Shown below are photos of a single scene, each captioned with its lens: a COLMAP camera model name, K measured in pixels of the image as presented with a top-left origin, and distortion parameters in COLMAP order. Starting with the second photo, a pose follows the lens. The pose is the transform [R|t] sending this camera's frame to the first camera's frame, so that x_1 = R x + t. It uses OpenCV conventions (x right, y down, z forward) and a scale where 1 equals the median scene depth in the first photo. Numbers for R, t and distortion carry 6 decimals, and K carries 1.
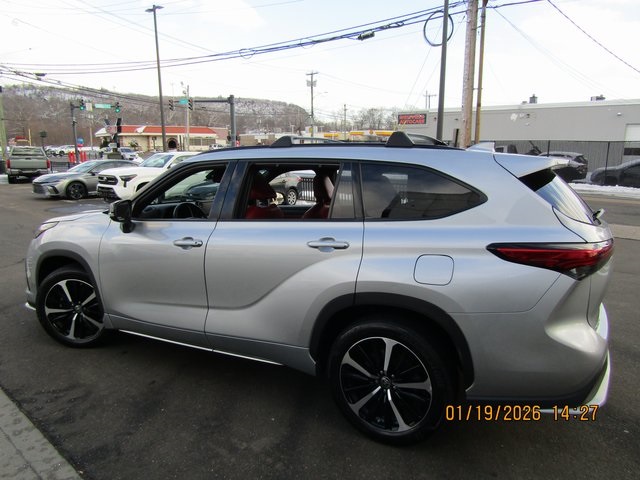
lens RADIAL K [[454.9, 0, 318.6], [0, 454.9, 235.9], [0, 0, 1]] dist [-0.013139, 0.004165]
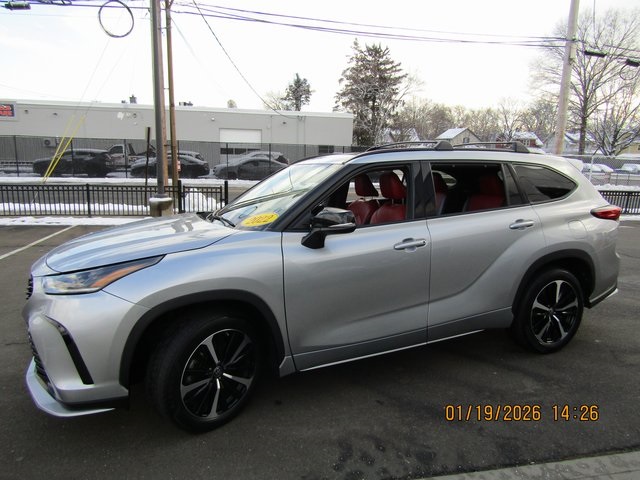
lens RADIAL K [[454.9, 0, 313.0], [0, 454.9, 236.3], [0, 0, 1]] dist [-0.013139, 0.004165]
pose [[0.630014, -0.131229, 0.765416, -1.247347], [0.127450, 0.989727, 0.064783, -0.099258], [-0.766054, 0.056739, 0.640267, 0.549037]]
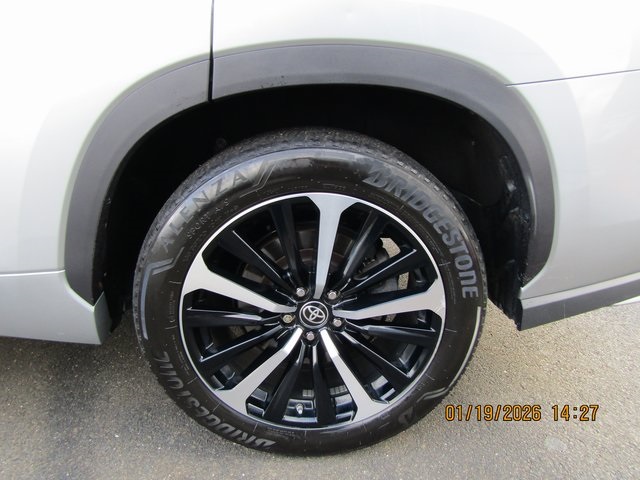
lens RADIAL K [[454.9, 0, 320.9], [0, 454.9, 240.2], [0, 0, 1]] dist [-0.013139, 0.004165]
pose [[0.843605, -0.161860, 0.511989, -0.025768], [0.055046, 0.974532, 0.217388, 0.156759], [-0.534136, -0.155207, 0.831029, 0.600821]]
